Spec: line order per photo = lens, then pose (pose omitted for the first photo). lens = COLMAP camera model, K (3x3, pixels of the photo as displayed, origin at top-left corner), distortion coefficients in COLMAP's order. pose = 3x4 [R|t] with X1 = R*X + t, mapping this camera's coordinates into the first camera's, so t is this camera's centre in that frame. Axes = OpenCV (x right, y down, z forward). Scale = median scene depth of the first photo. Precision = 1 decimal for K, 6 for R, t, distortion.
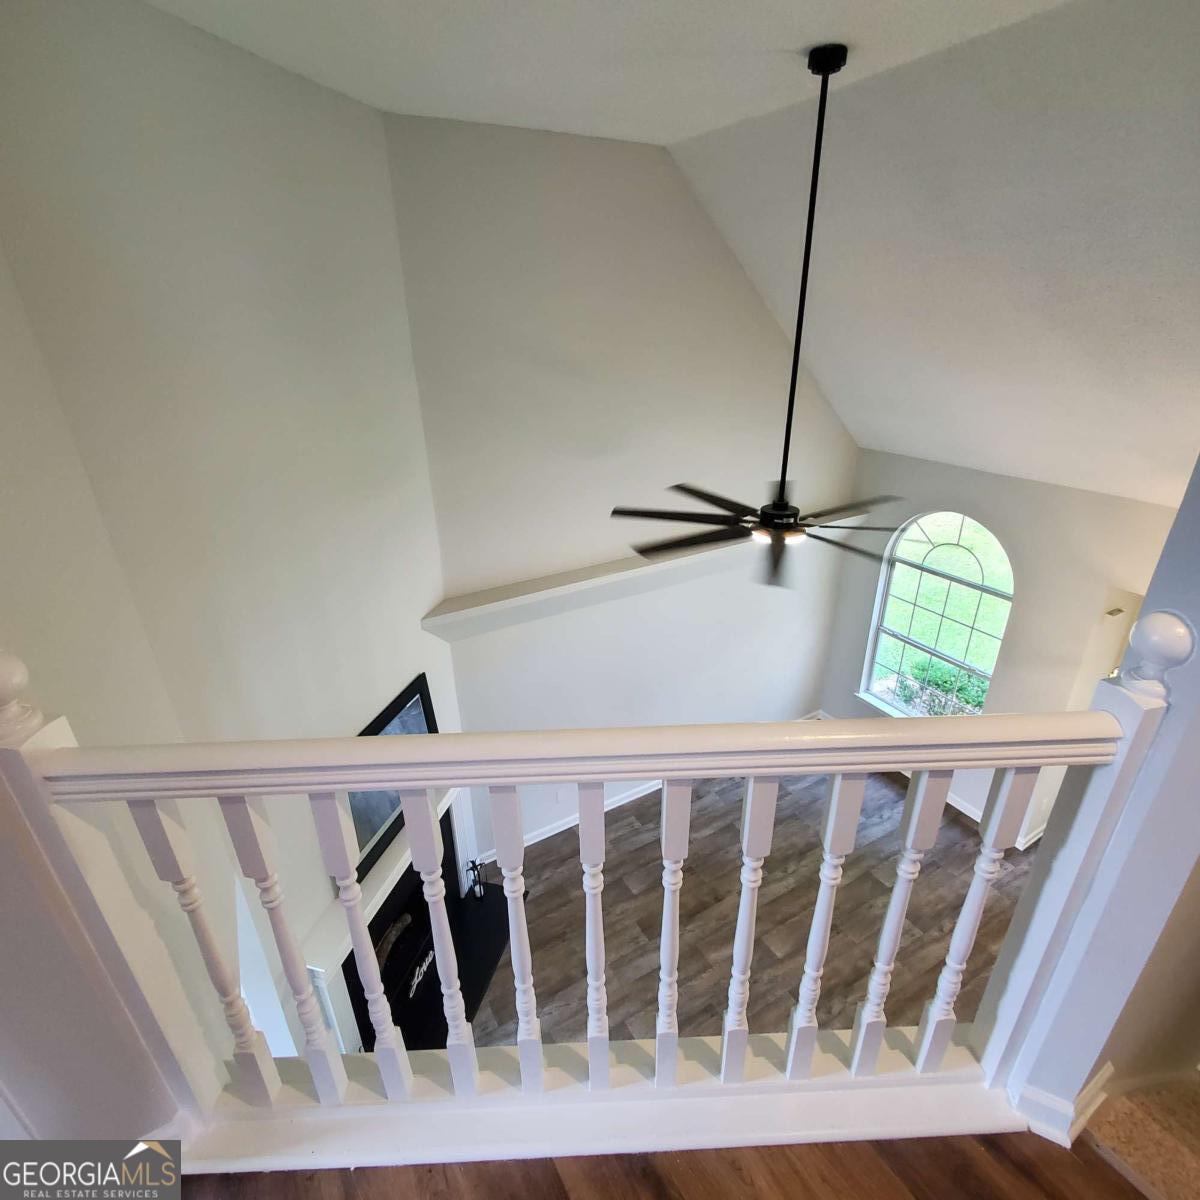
lens RADIAL K [[633.2, 0, 601.5], [0, 633.2, 599.0], [0, 0, 1]] dist [0.003209, -0.004239]
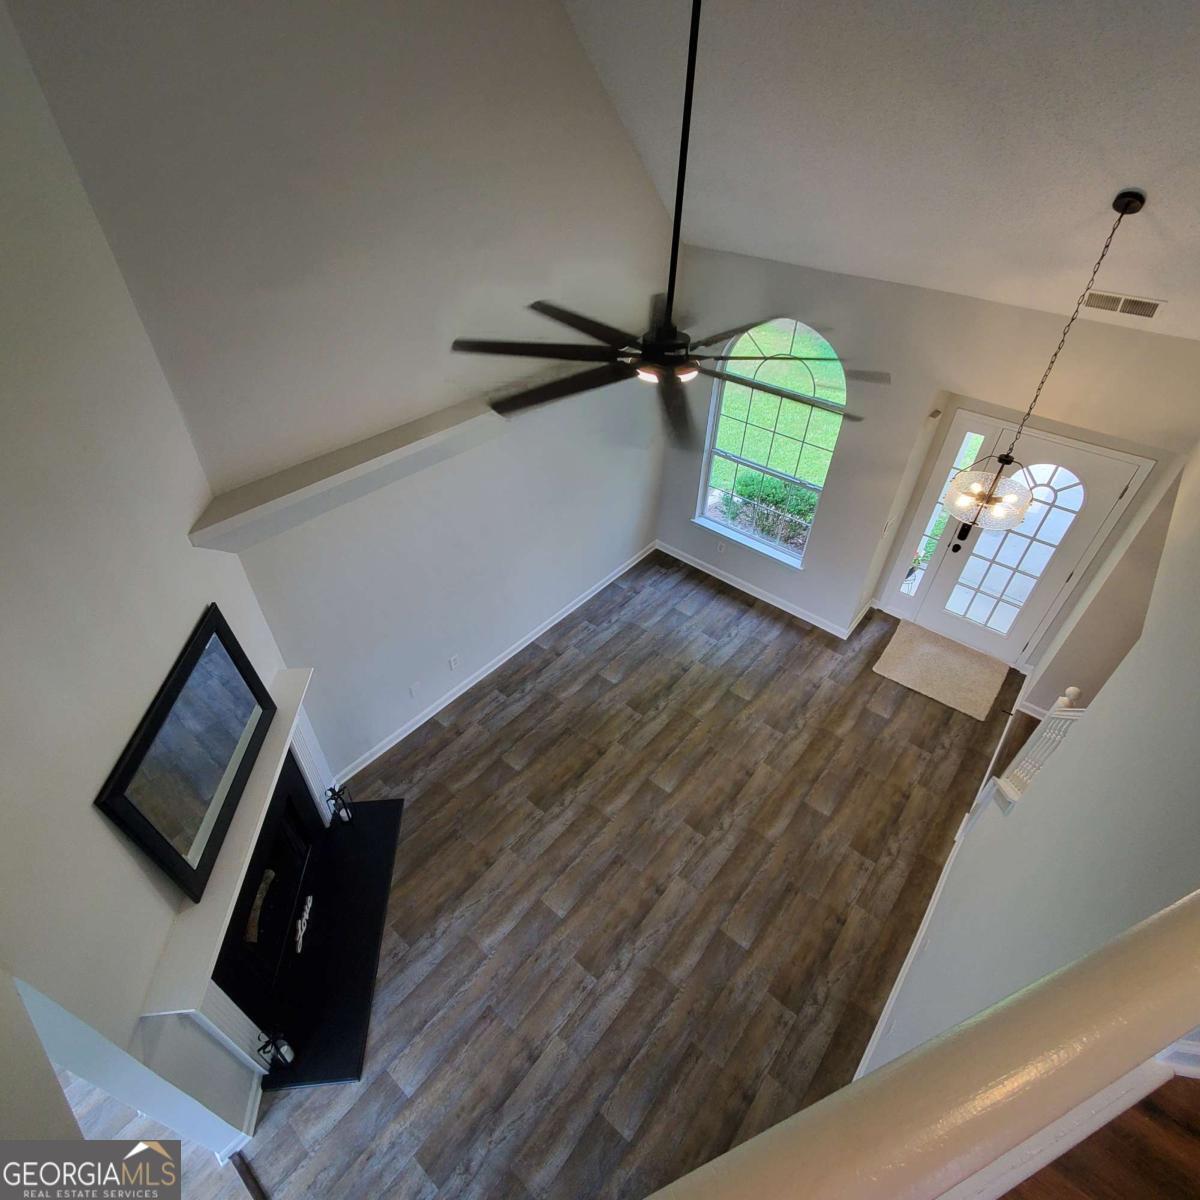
lens RADIAL K [[633.2, 0, 601.4], [0, 633.2, 599.1], [0, 0, 1]] dist [0.003209, -0.004239]
pose [[0.937118, -0.192986, 0.290803, -0.098538], [0.107141, 0.952056, 0.286550, -0.071763], [-0.332161, -0.237374, 0.912865, 0.246680]]
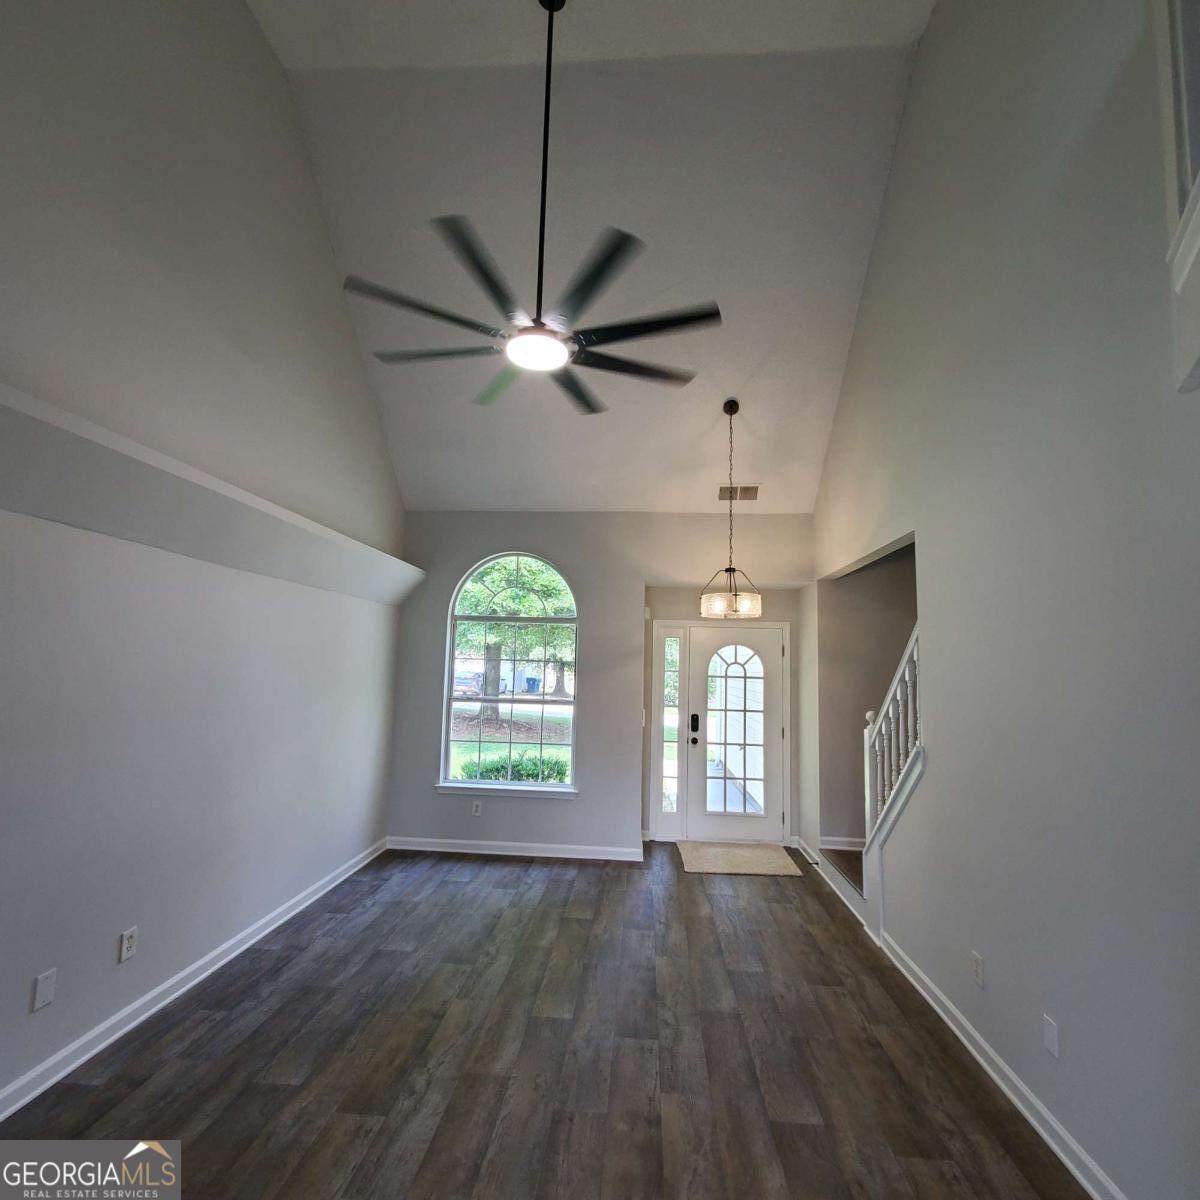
lens RADIAL K [[633.2, 0, 601.8], [0, 633.2, 601.0], [0, 0, 1]] dist [0.003209, -0.004239]
pose [[0.558039, 0.115597, 0.821723, -0.441179], [0.309779, 0.889641, -0.335525, 0.630942], [-0.769824, 0.441788, 0.460645, 0.738973]]
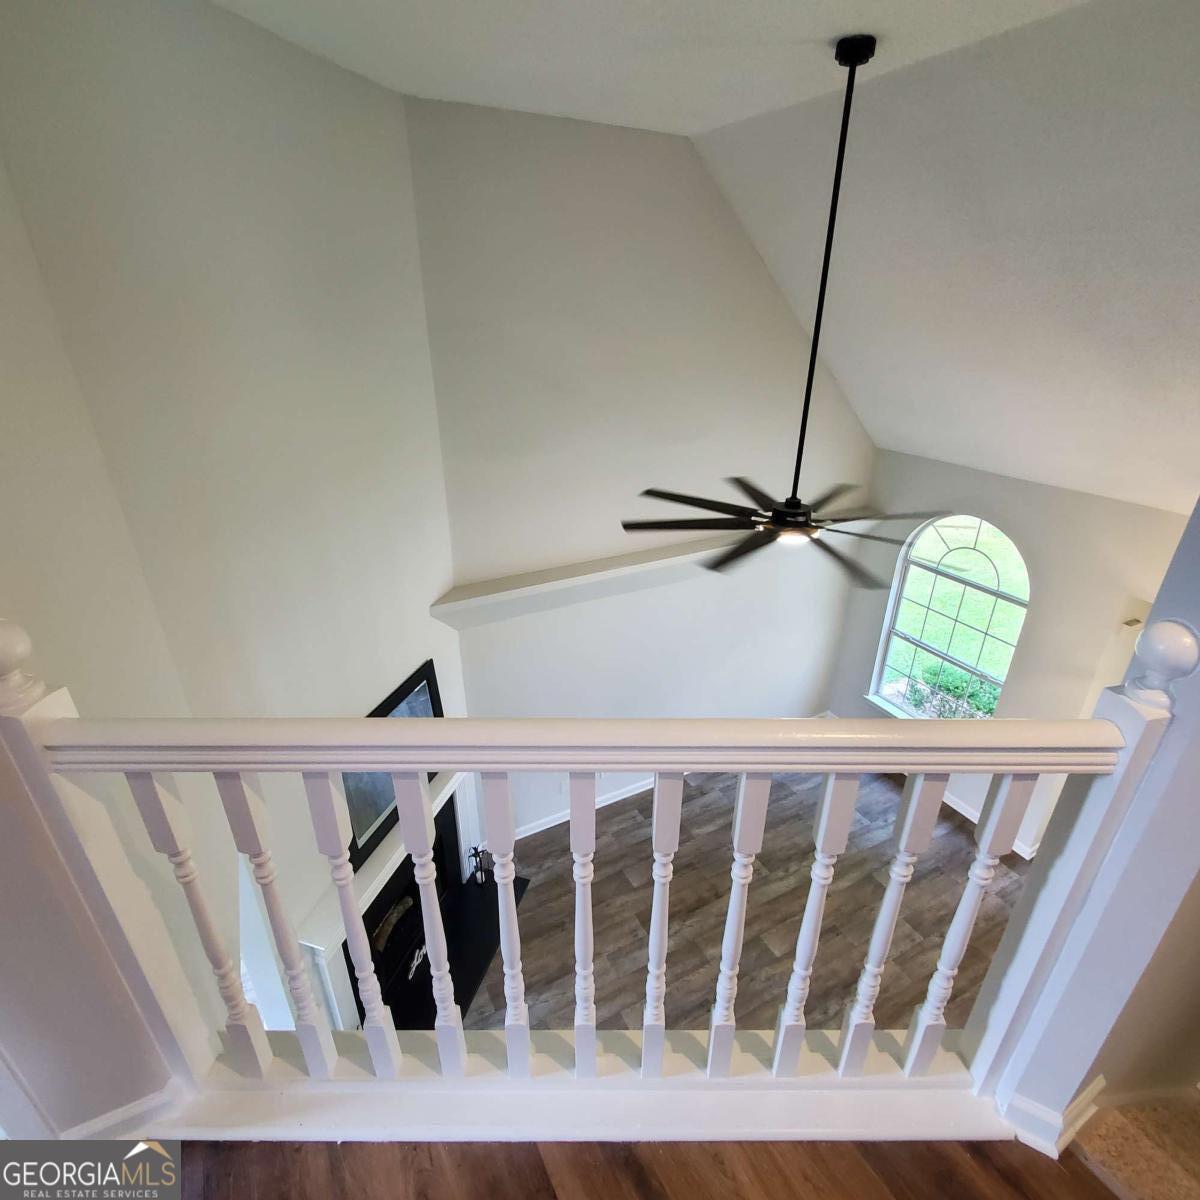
lens RADIAL K [[633.2, 0, 600.6], [0, 633.2, 598.7], [0, 0, 1]] dist [0.003209, -0.004239]
pose [[0.999241, 0.032841, -0.020938, 0.007421], [-0.032632, 0.999415, 0.010245, 0.001298], [0.021262, -0.009554, 0.999728, 0.000606]]
